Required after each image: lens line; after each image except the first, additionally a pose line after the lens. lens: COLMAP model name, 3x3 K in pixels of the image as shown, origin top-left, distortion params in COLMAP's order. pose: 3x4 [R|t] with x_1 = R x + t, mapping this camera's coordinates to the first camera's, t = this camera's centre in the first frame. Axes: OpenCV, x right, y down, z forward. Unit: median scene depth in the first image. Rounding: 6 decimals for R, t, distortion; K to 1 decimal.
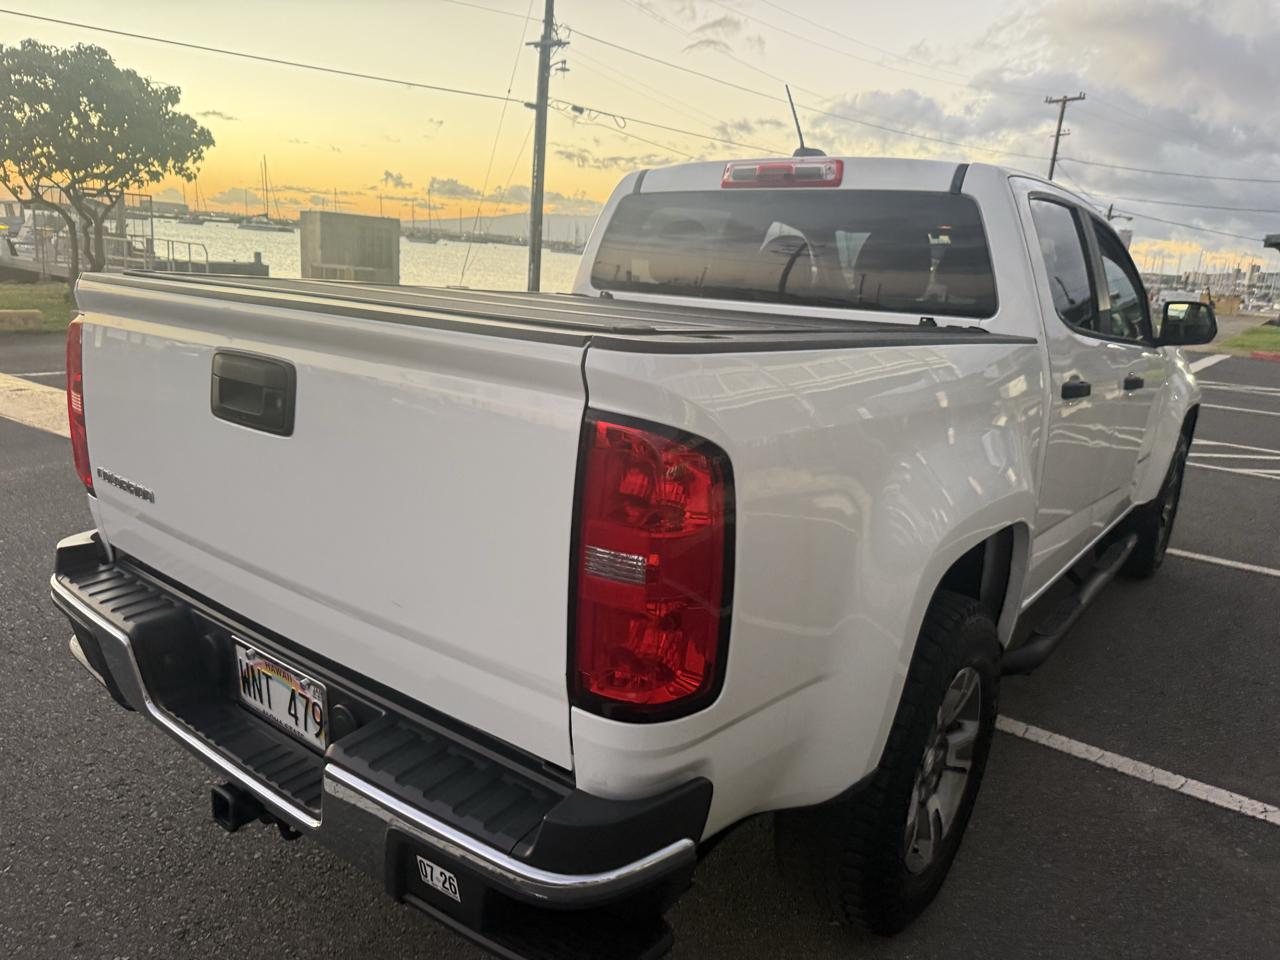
lens RADIAL K [[909.0, 0, 633.0], [0, 909.0, 474.6], [0, 0, 1]] dist [0.028279, -0.041376]
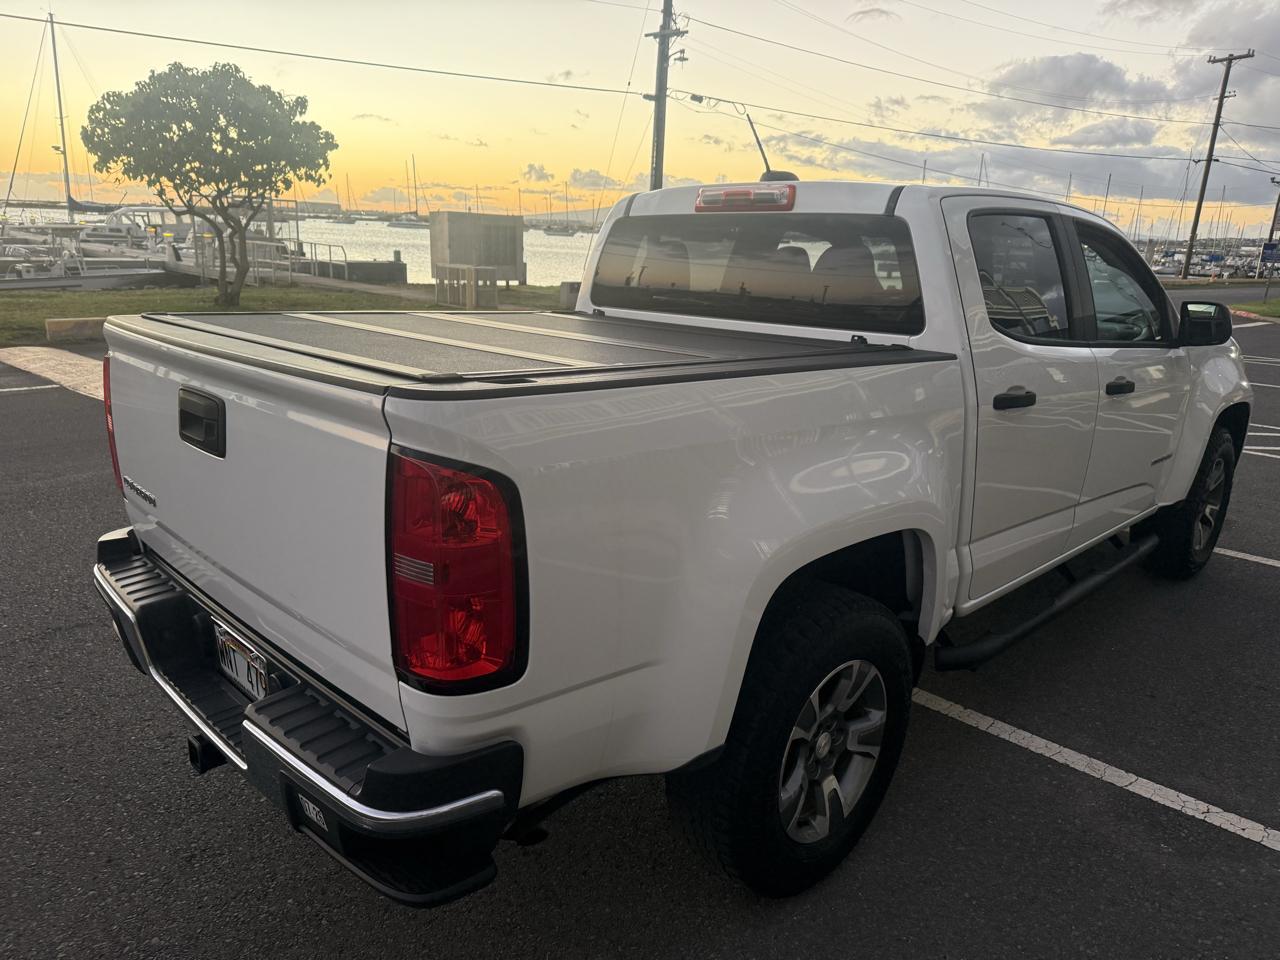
lens RADIAL K [[909.0, 0, 646.0], [0, 909.0, 490.3], [0, 0, 1]] dist [0.028279, -0.041376]
pose [[0.991029, 0.006076, -0.133508, 0.188503], [-0.002061, 0.999542, 0.030187, -0.019094], [0.133630, -0.029641, 0.990588, -0.081348]]
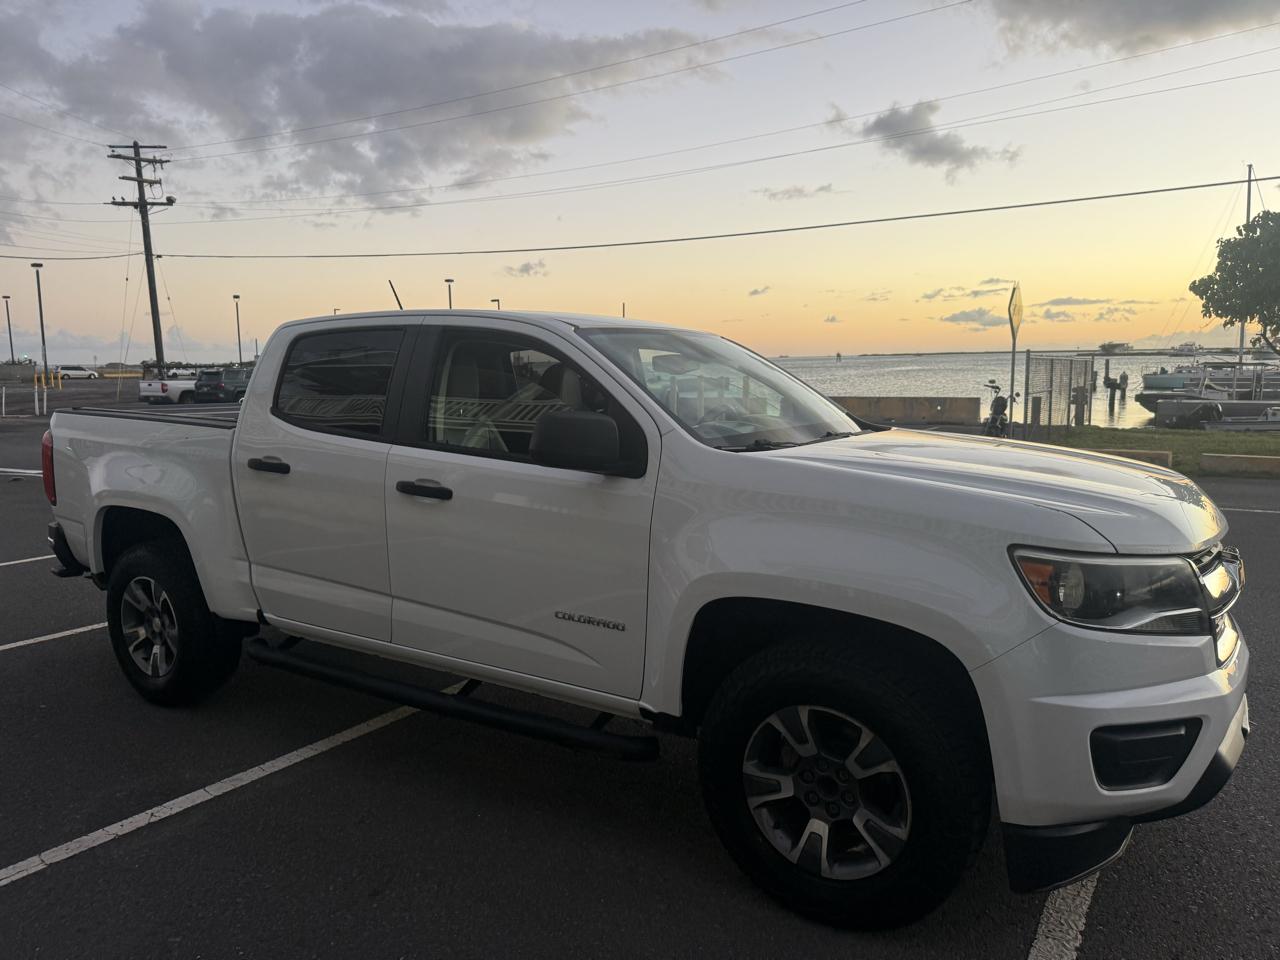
lens RADIAL K [[909.0, 0, 621.3], [0, 909.0, 479.1], [0, 0, 1]] dist [0.028279, -0.041376]
pose [[0.062552, 0.052926, -0.996637, 1.767570], [-0.213791, 0.976124, 0.038418, -0.224492], [0.974875, 0.210669, 0.072374, 1.316373]]
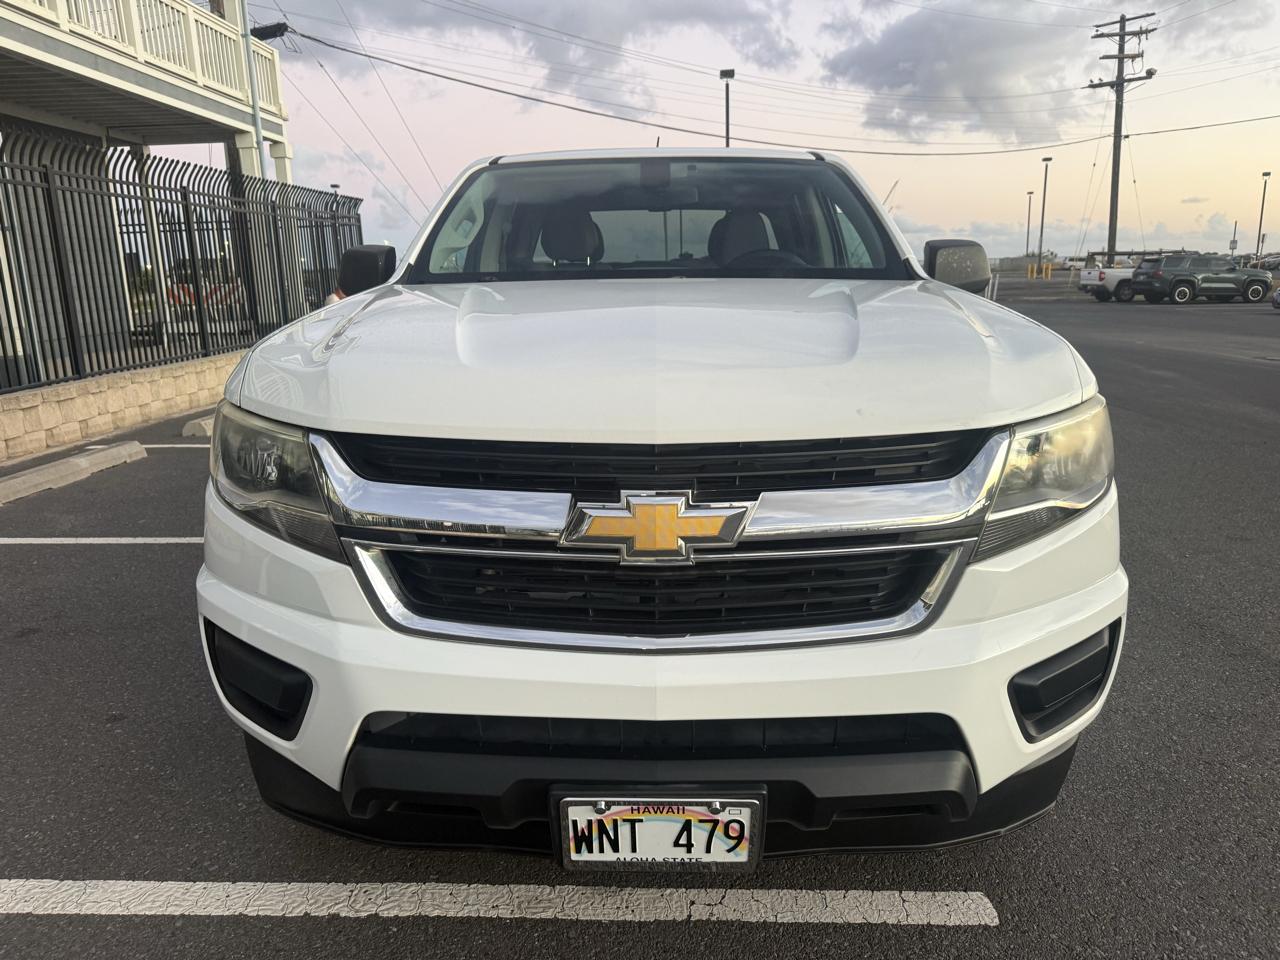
lens RADIAL K [[909.0, 0, 637.1], [0, 909.0, 477.1], [0, 0, 1]] dist [0.028279, -0.041376]
pose [[-0.804849, 0.075737, -0.588628, 1.184331], [-0.171873, 0.919576, 0.353327, -0.422398], [0.568048, 0.385544, -0.727102, 2.338998]]
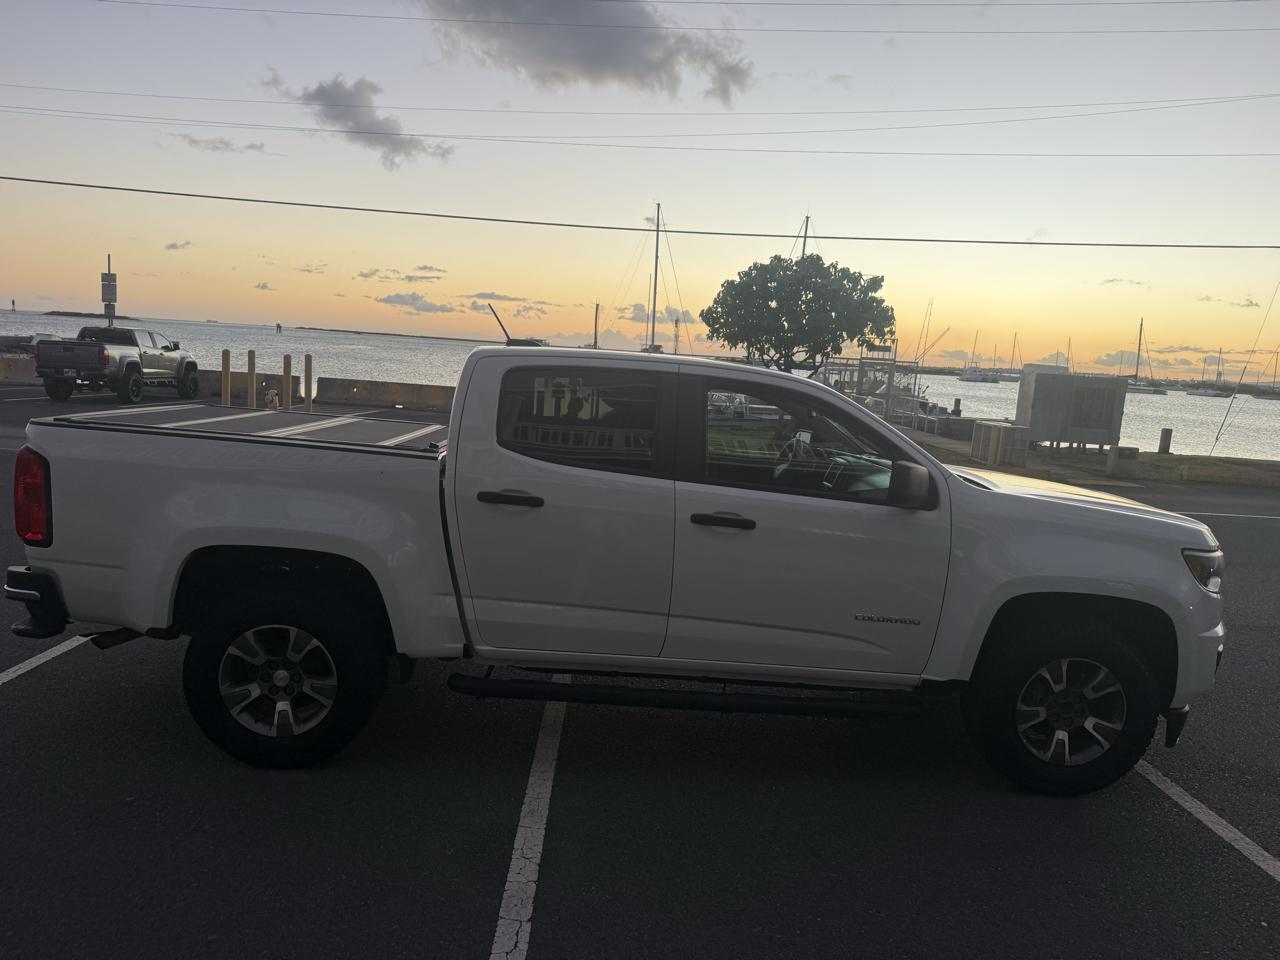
lens RADIAL K [[909.0, 0, 639.5], [0, 909.0, 477.6], [0, 0, 1]] dist [0.028279, -0.041376]
pose [[0.633406, 0.072336, -0.770431, 1.550579], [-0.199557, 0.977214, -0.072314, -0.058225], [0.747645, 0.199549, 0.633409, 0.231532]]
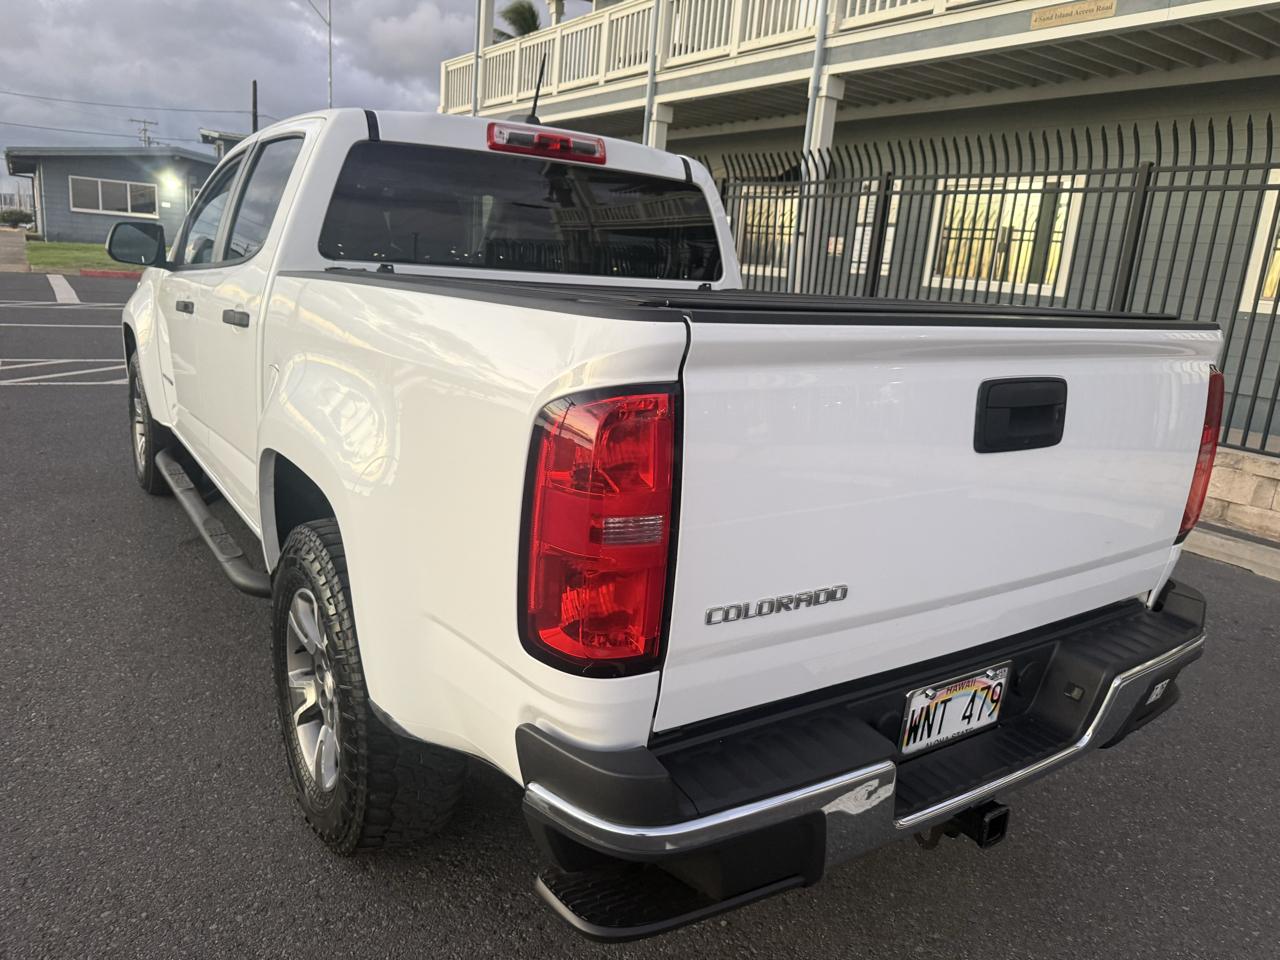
lens RADIAL K [[909.0, 0, 642.3], [0, 909.0, 474.3], [0, 0, 1]] dist [0.028279, -0.041376]
pose [[0.310142, -0.258730, 0.914806, -0.810954], [0.170408, 0.961800, 0.214248, -0.170940], [-0.935293, 0.089443, 0.342384, 0.573788]]
